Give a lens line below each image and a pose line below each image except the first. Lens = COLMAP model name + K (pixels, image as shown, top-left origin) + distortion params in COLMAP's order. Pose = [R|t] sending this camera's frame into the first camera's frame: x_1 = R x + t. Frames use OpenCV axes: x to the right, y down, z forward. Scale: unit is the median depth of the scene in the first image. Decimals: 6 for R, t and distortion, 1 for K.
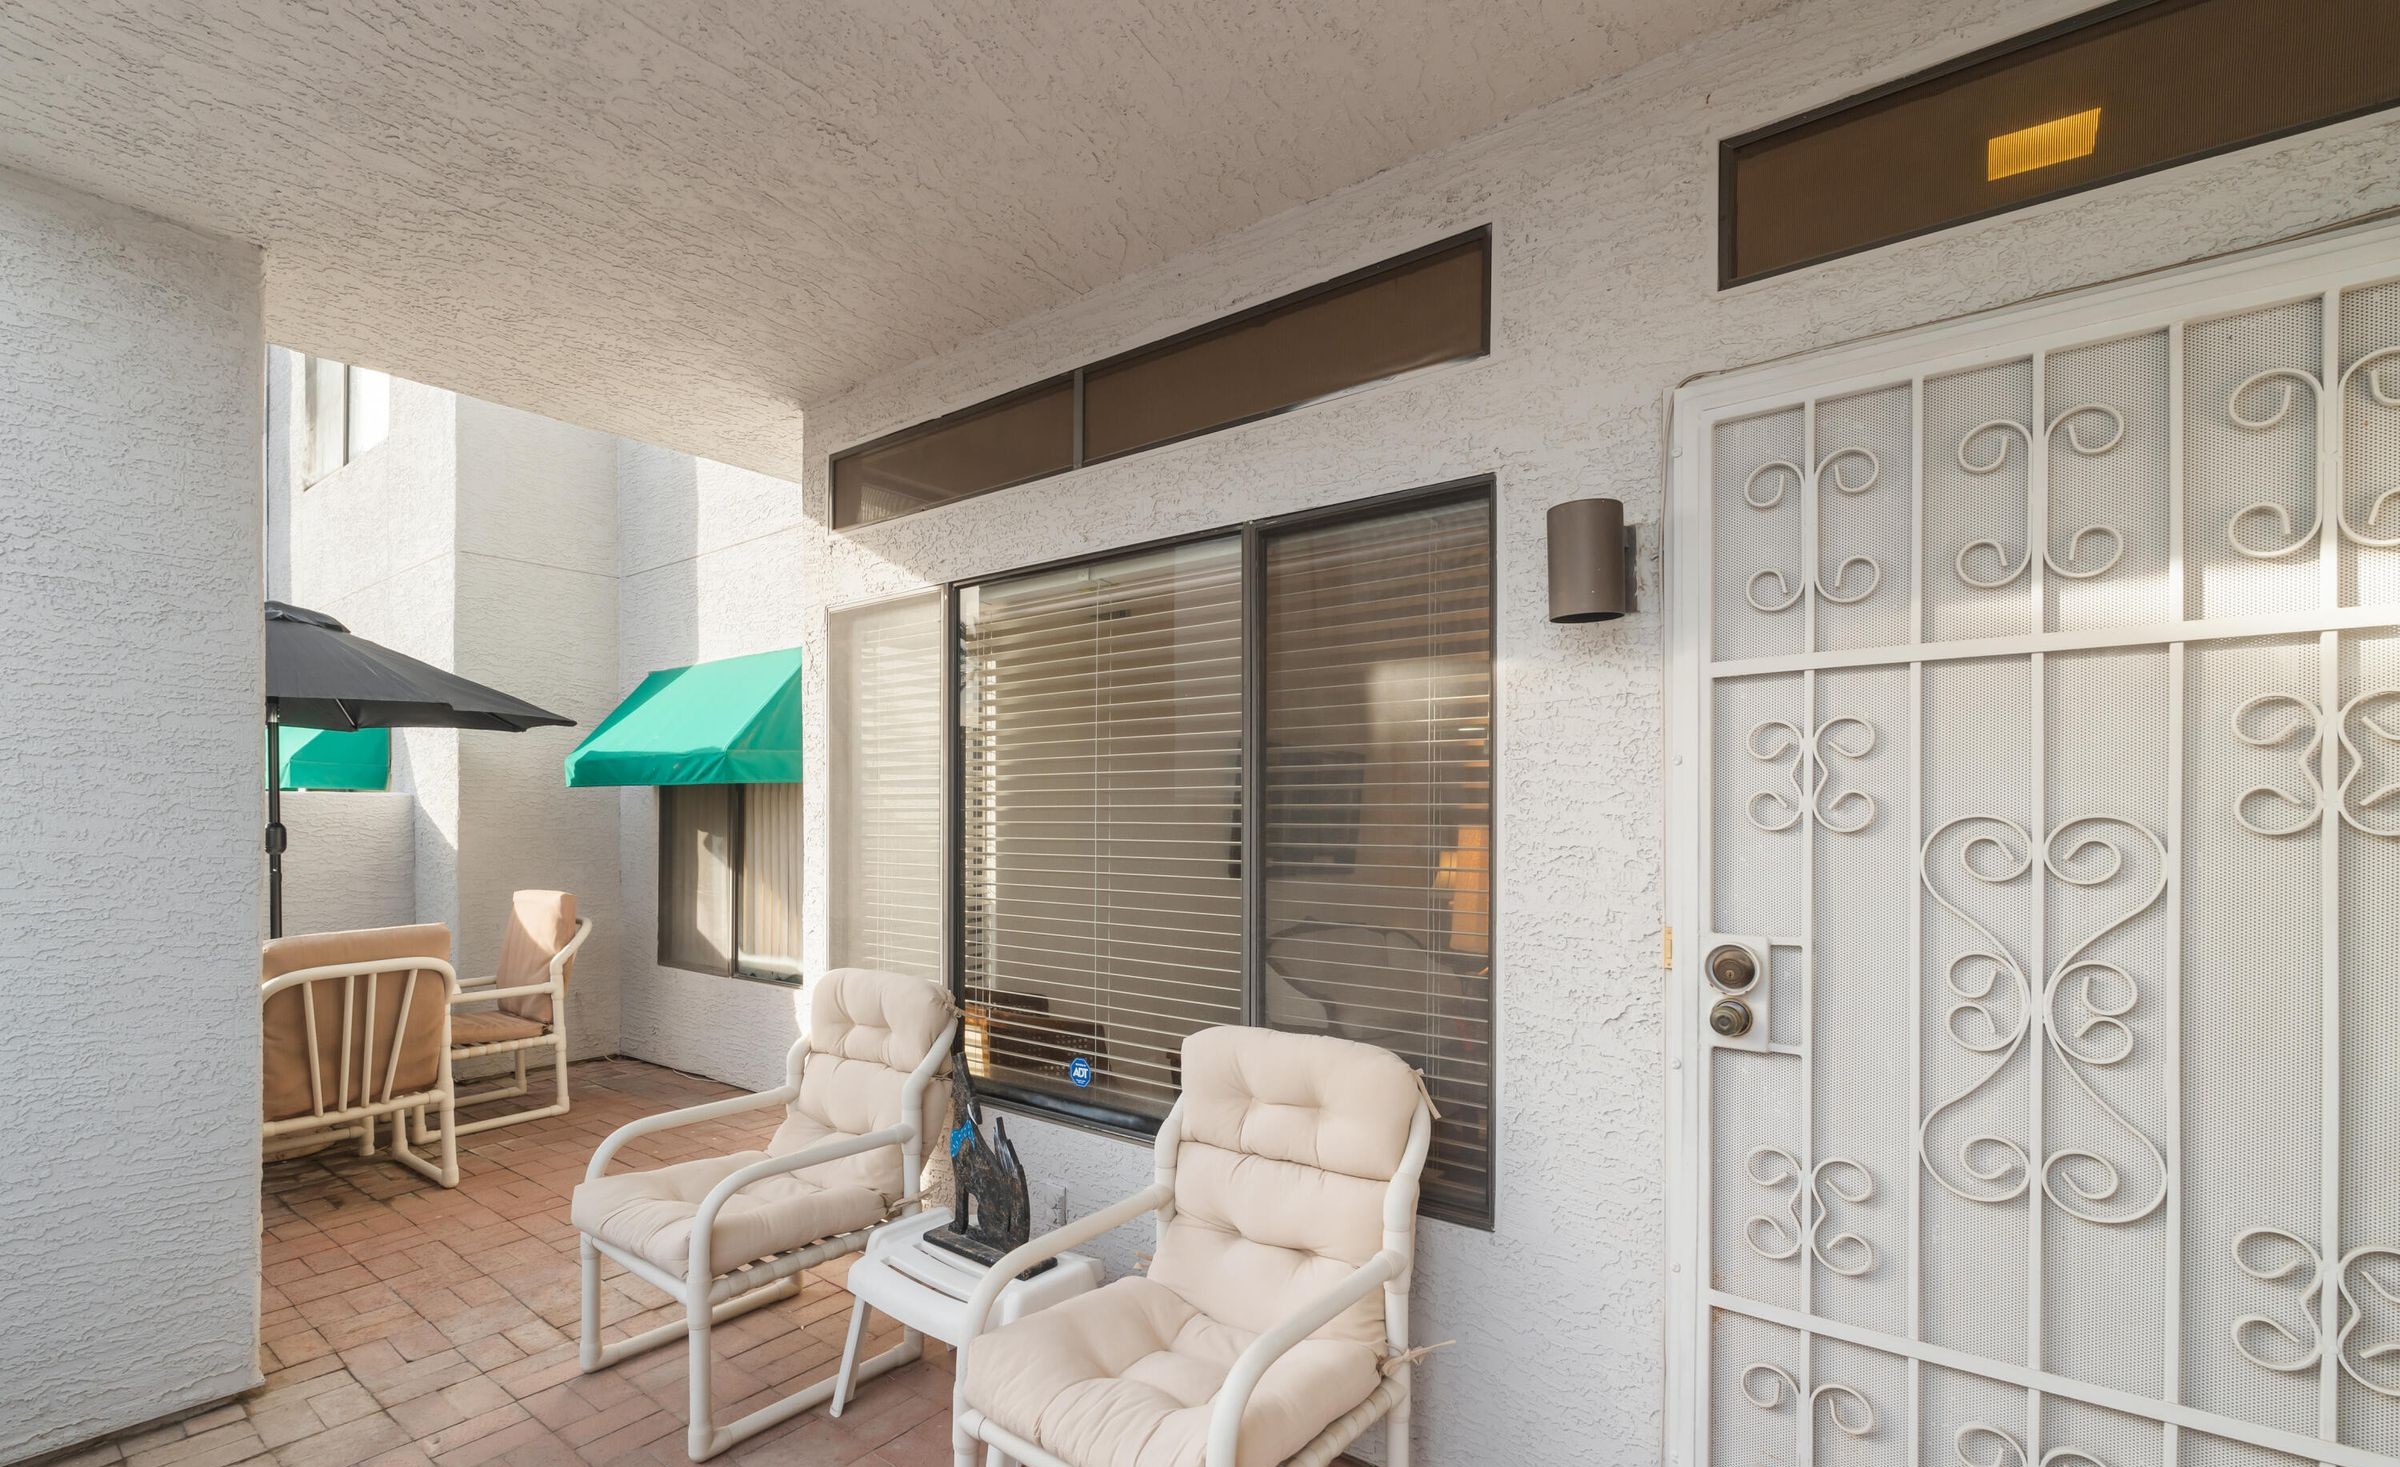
lens RADIAL K [[1028.1, 0, 1191.6], [0, 1028.1, 820.3], [0, 0, 1]] dist [-0.002208, 0.000092]
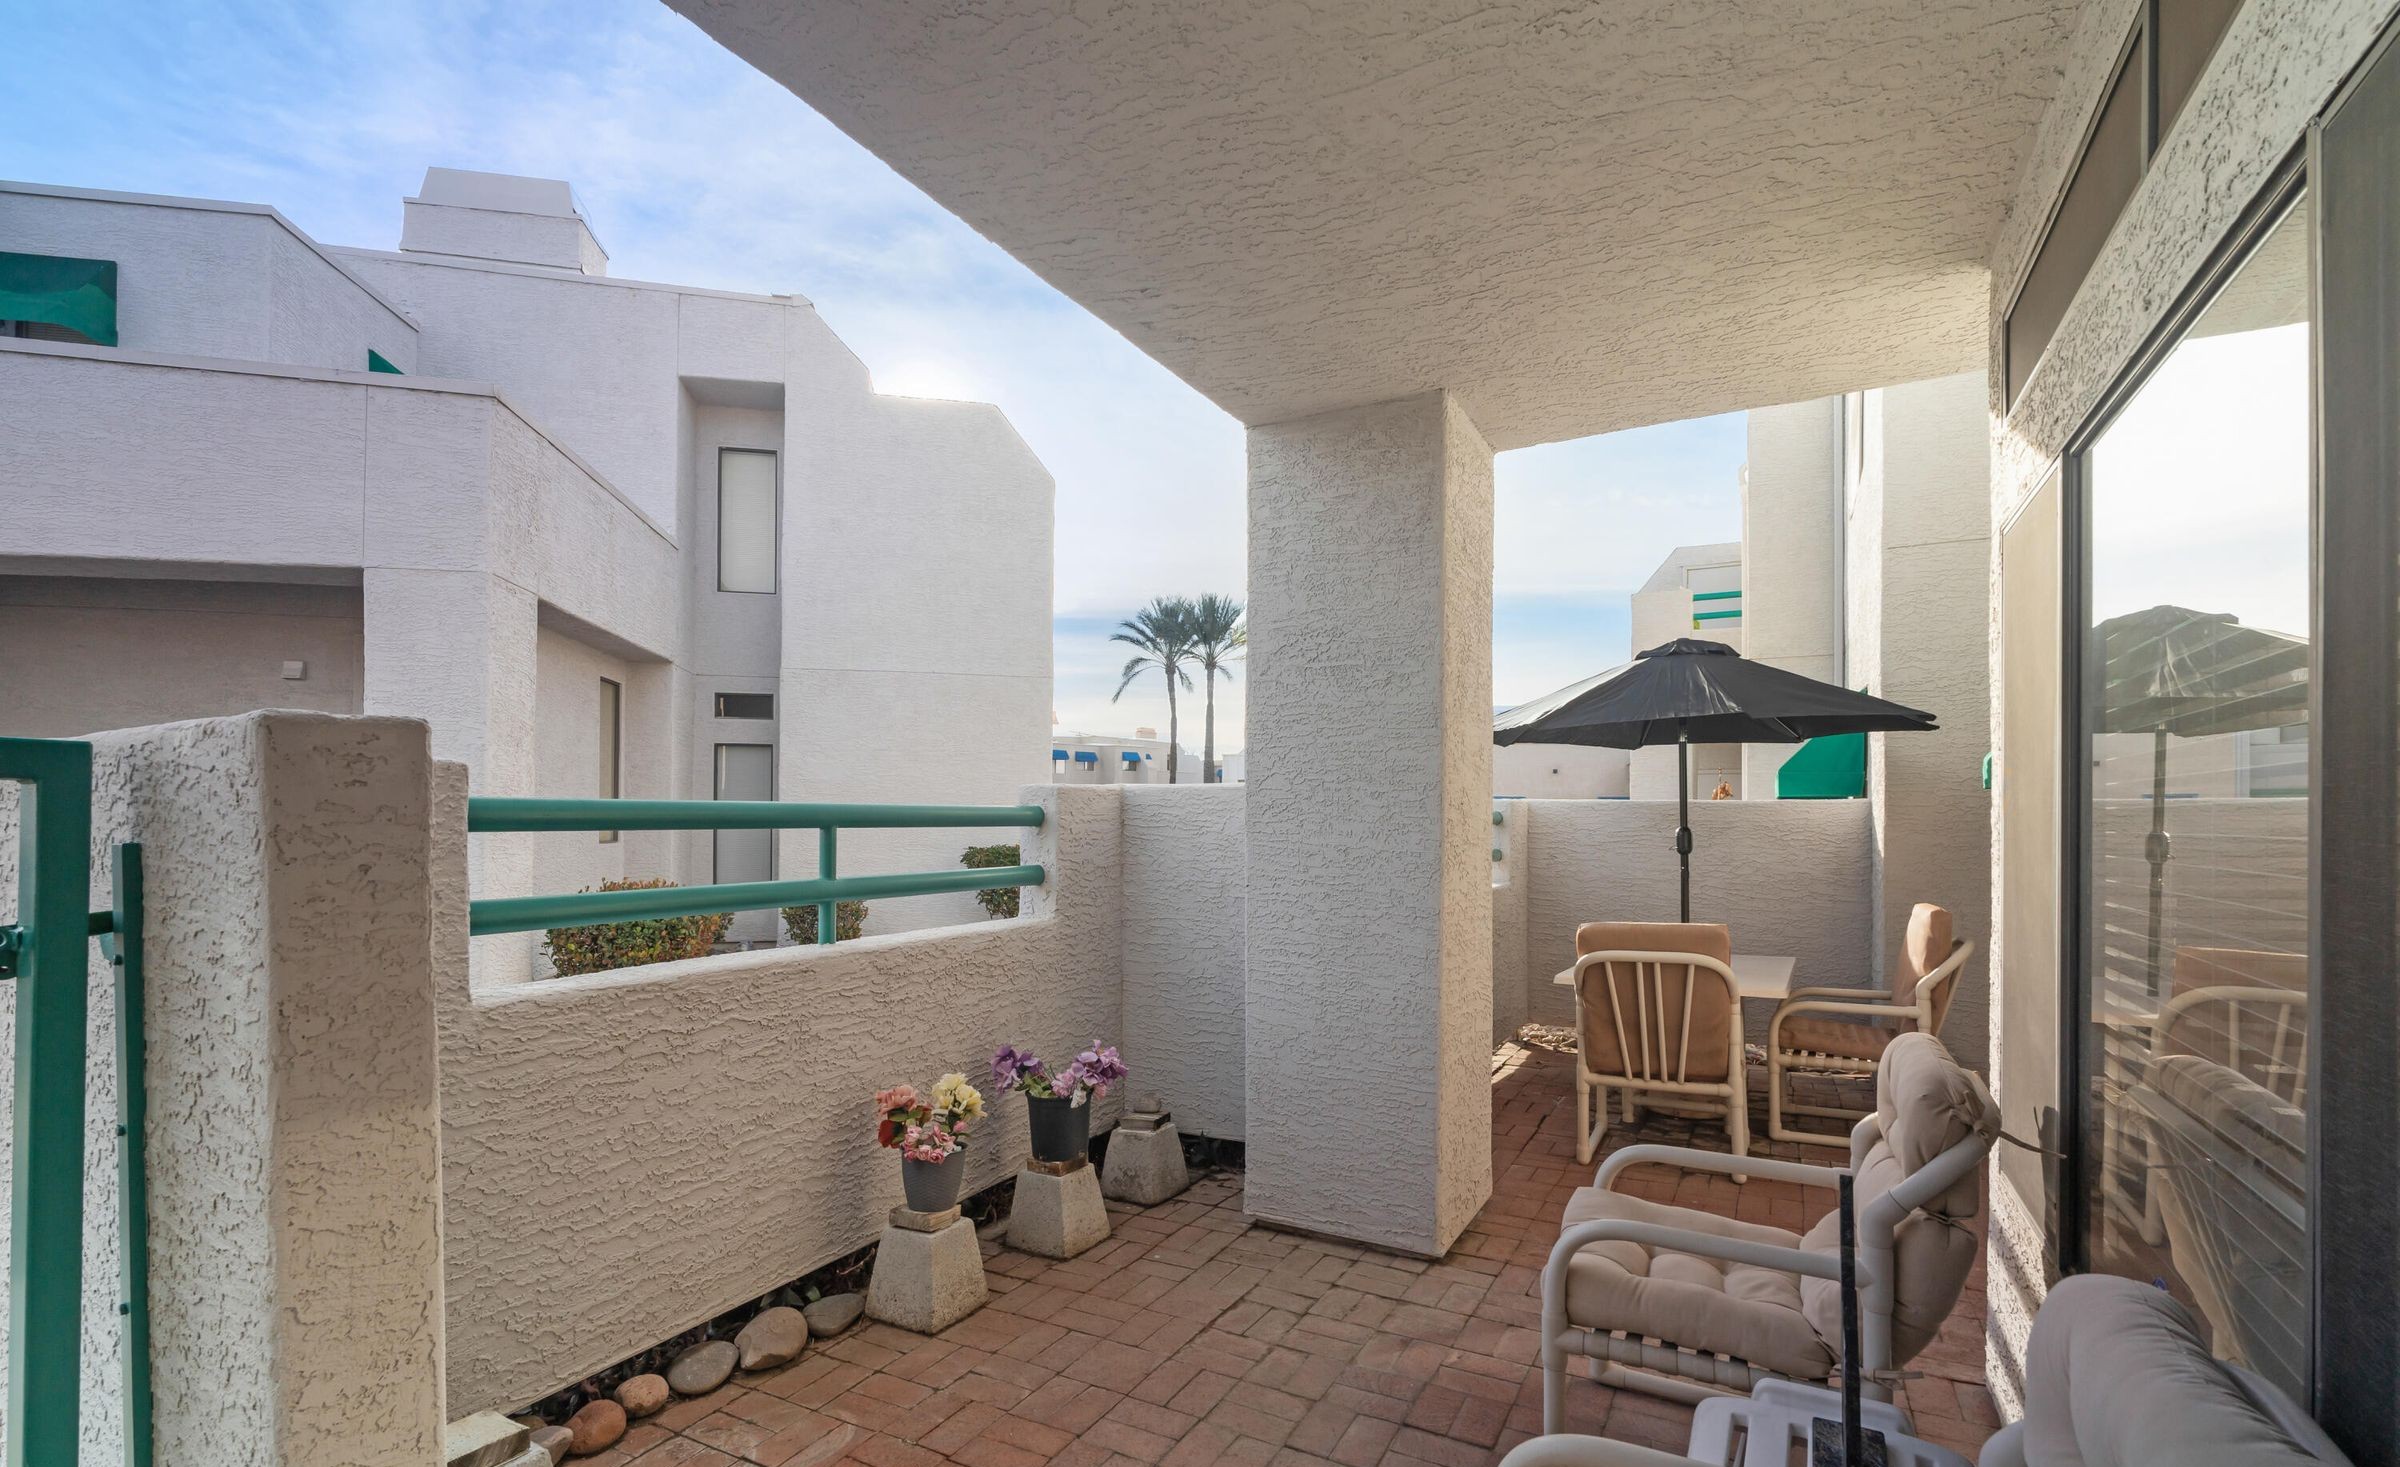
lens RADIAL K [[1057.8, 0, 1193.0], [0, 1057.8, 813.5], [0, 0, 1]] dist [-0.002188, 0.000133]
pose [[0.187460, -0.007080, -0.982247, 0.591277], [-0.005037, 0.999954, -0.008169, -0.002813], [0.982259, 0.006479, 0.187415, 0.711805]]
